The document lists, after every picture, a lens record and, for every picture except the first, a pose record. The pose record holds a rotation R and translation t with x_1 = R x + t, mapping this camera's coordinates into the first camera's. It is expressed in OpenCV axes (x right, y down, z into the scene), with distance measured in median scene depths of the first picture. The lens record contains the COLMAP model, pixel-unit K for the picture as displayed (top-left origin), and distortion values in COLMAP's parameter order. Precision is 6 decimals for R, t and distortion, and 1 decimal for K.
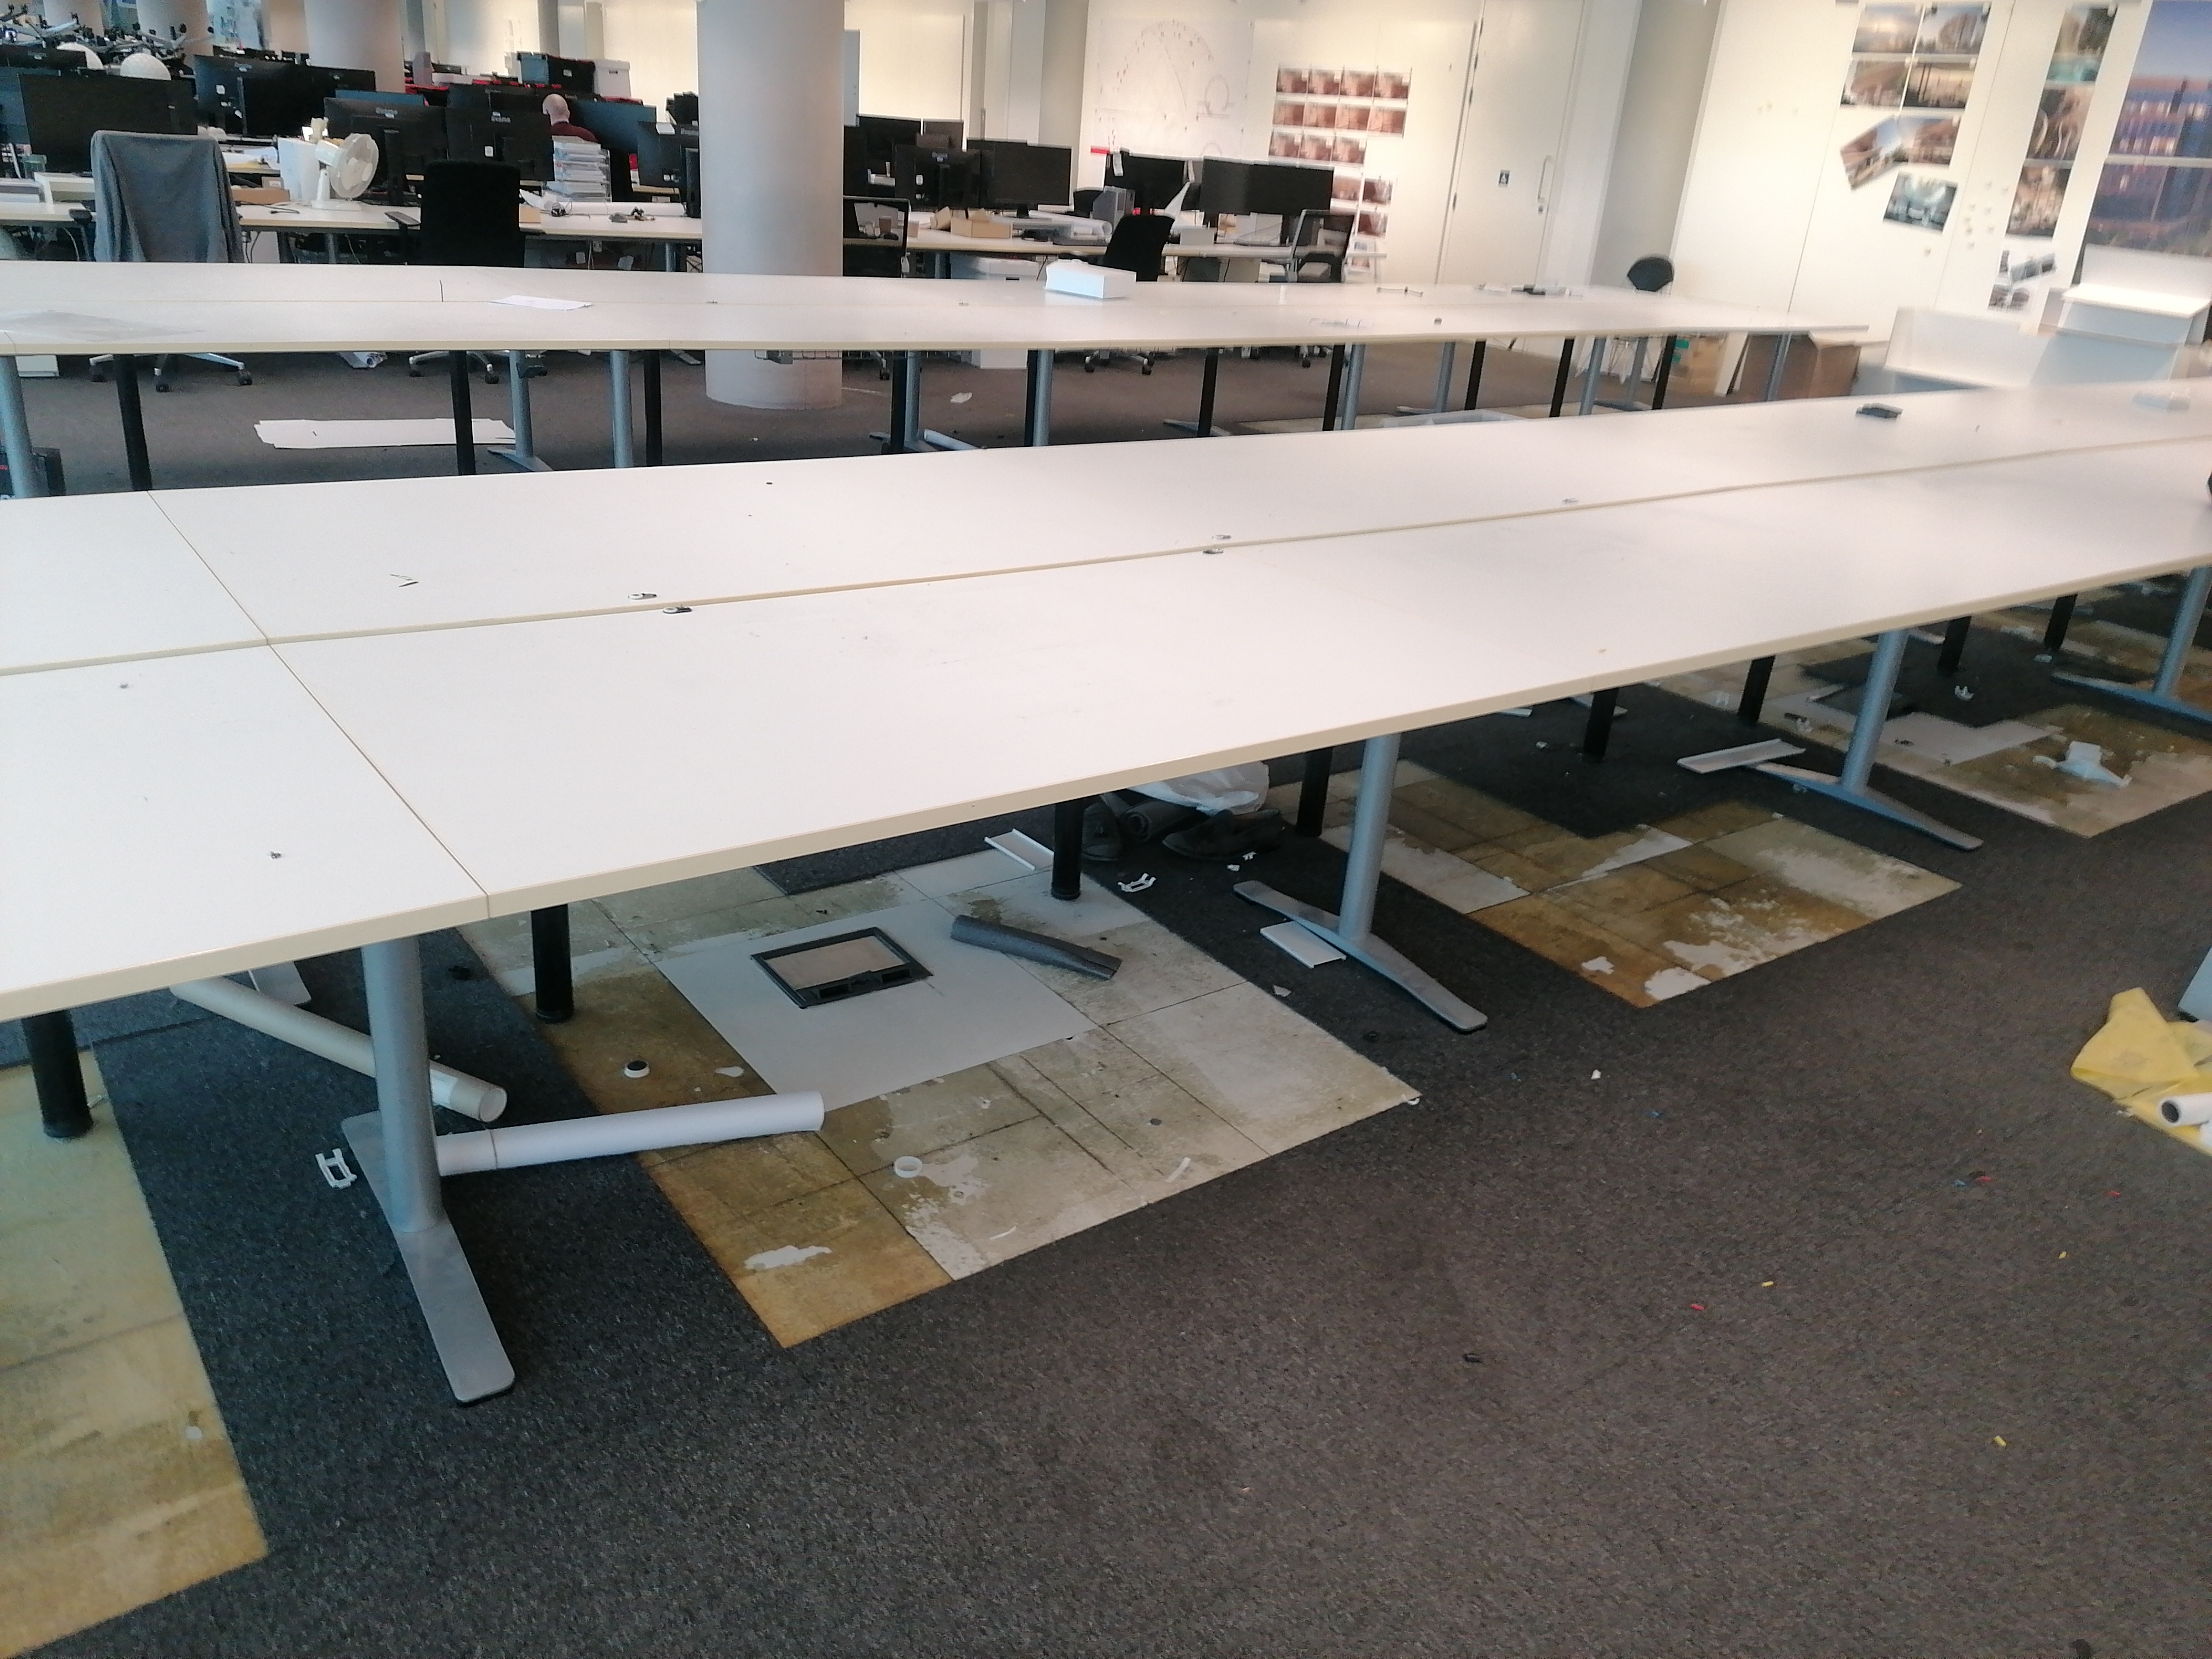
lens RADIAL K [[1694.8, 0, 1106.0], [0, 1694.8, 829.5], [0, 0, 1]] dist [-0.003488, -0.000834]
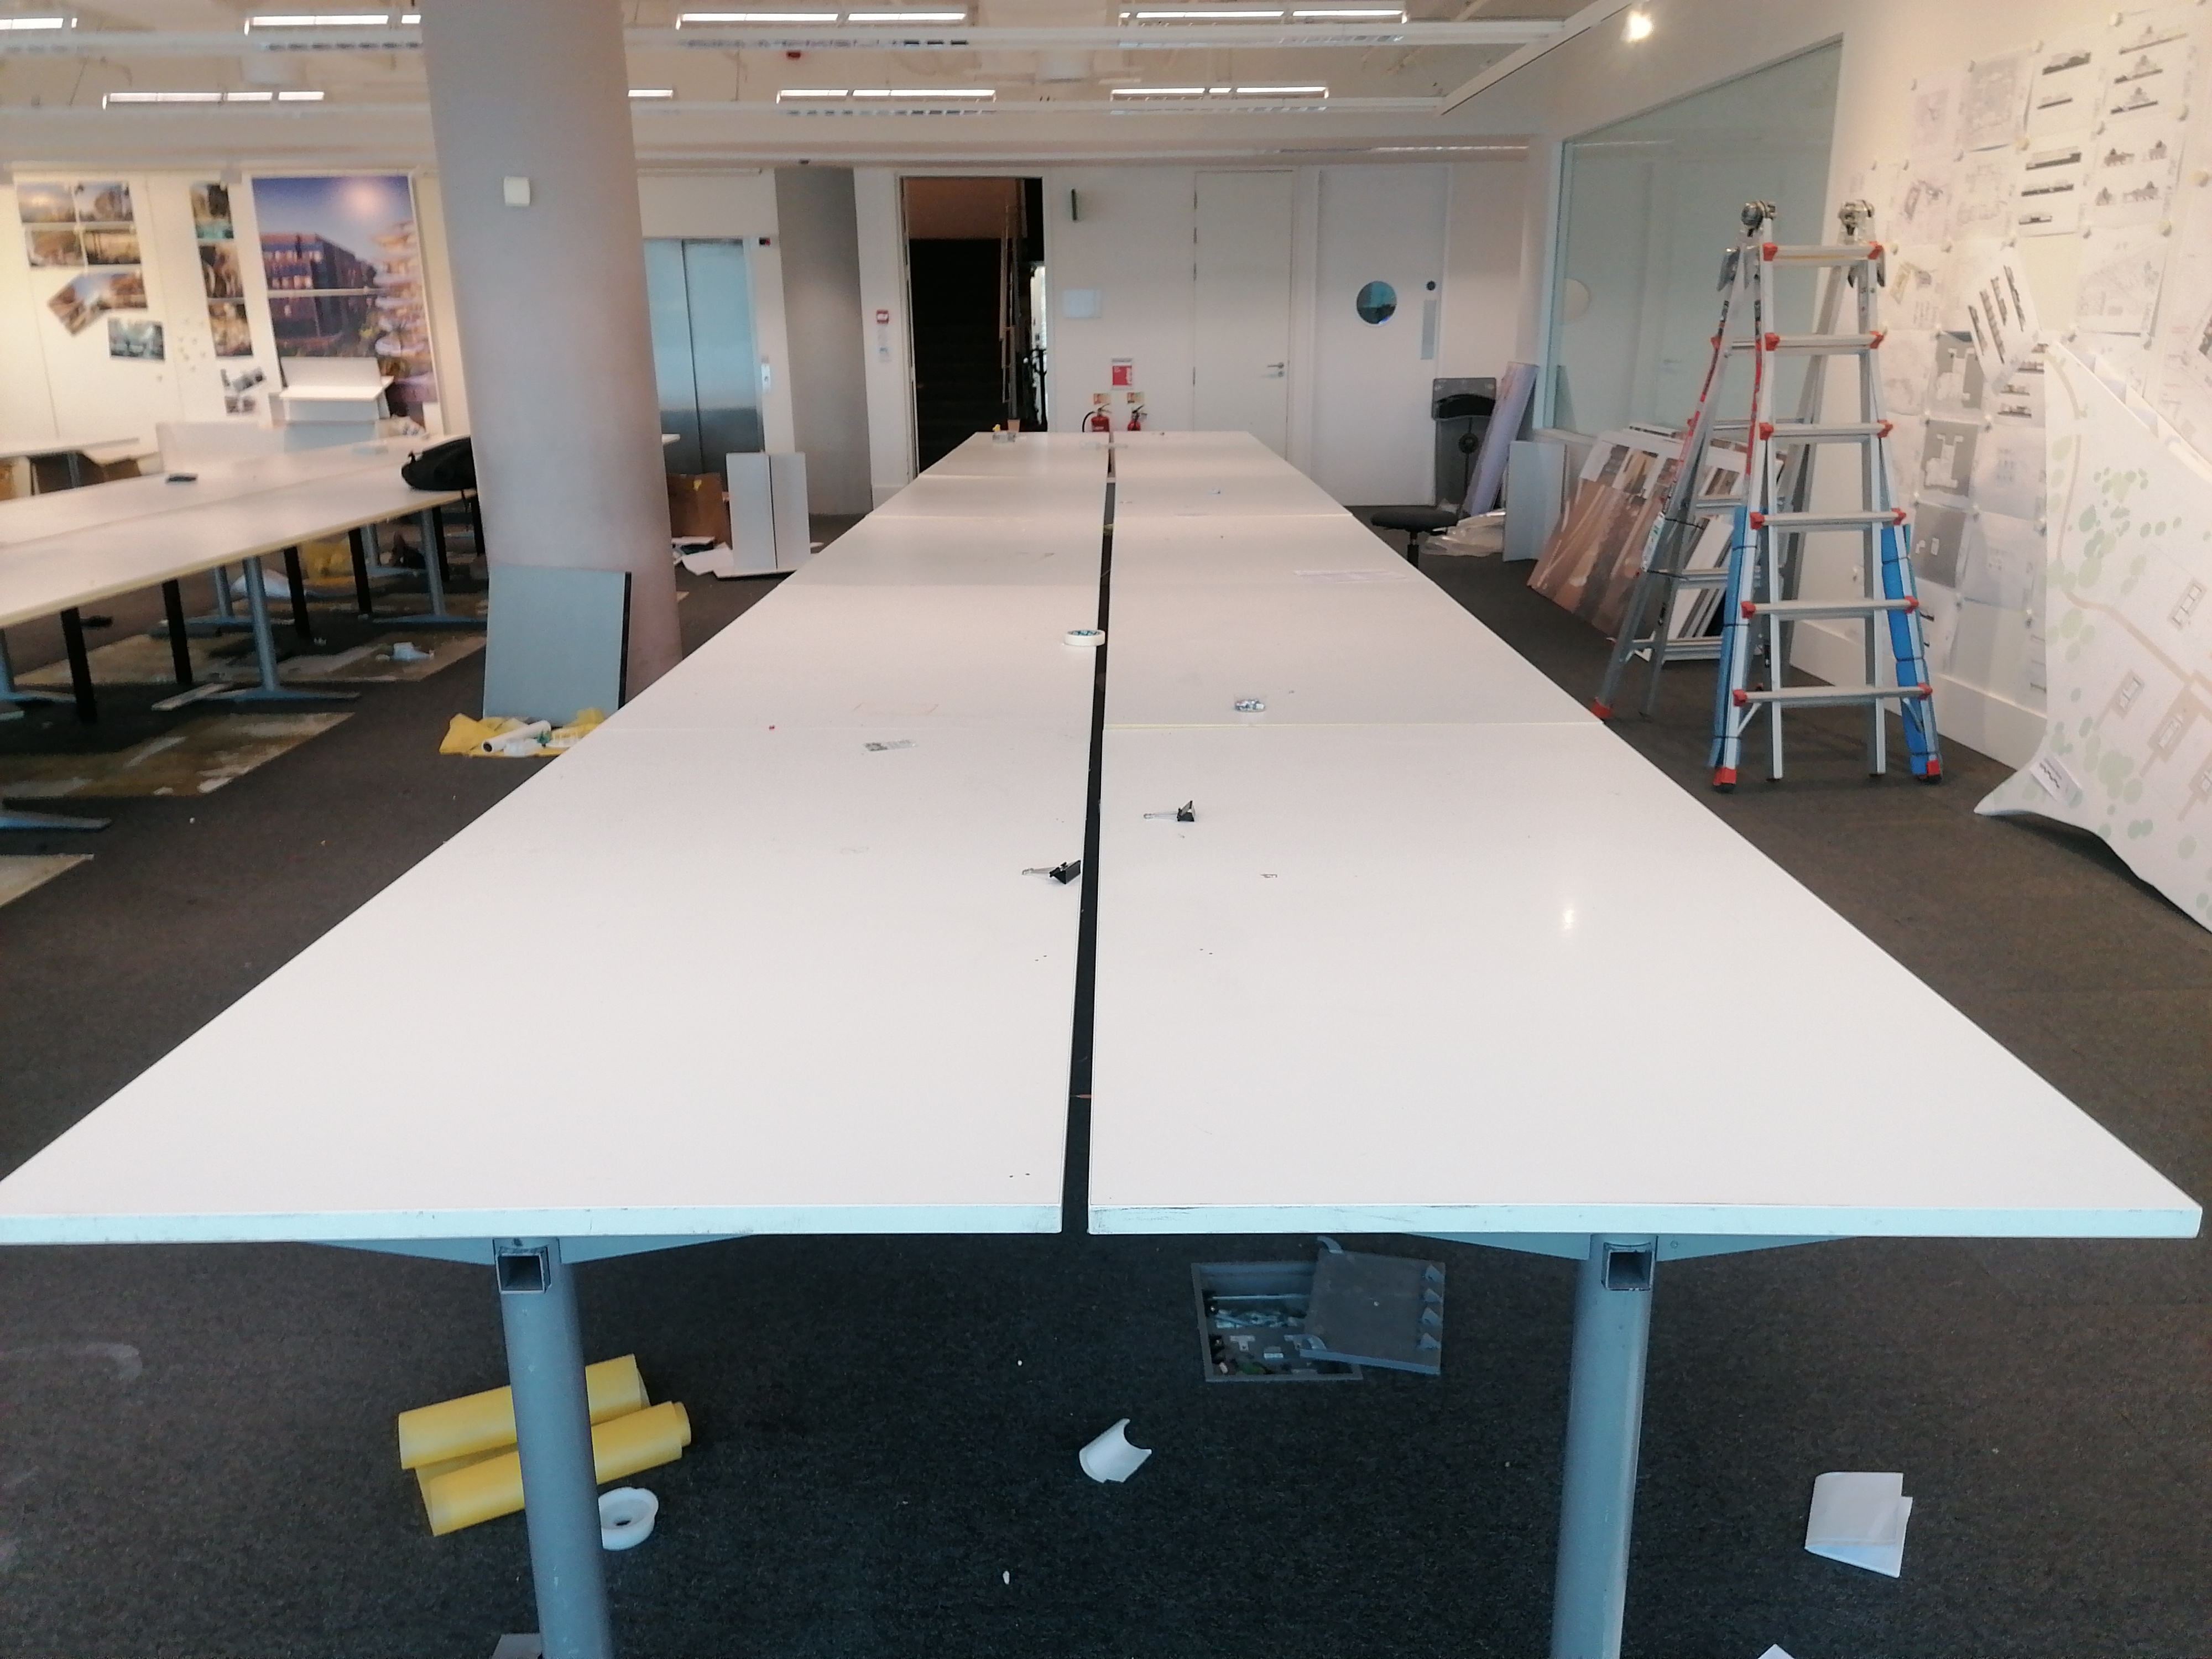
lens RADIAL K [[1634.6, 0, 1106.0], [0, 1634.6, 829.5], [0, 0, 1]] dist [0.056100, -0.062769]
pose [[0.581448, -0.315504, 0.749916, -0.127692], [0.365548, 0.924778, 0.105644, 0.092054], [-0.726837, 0.212704, 0.653043, -0.228802]]
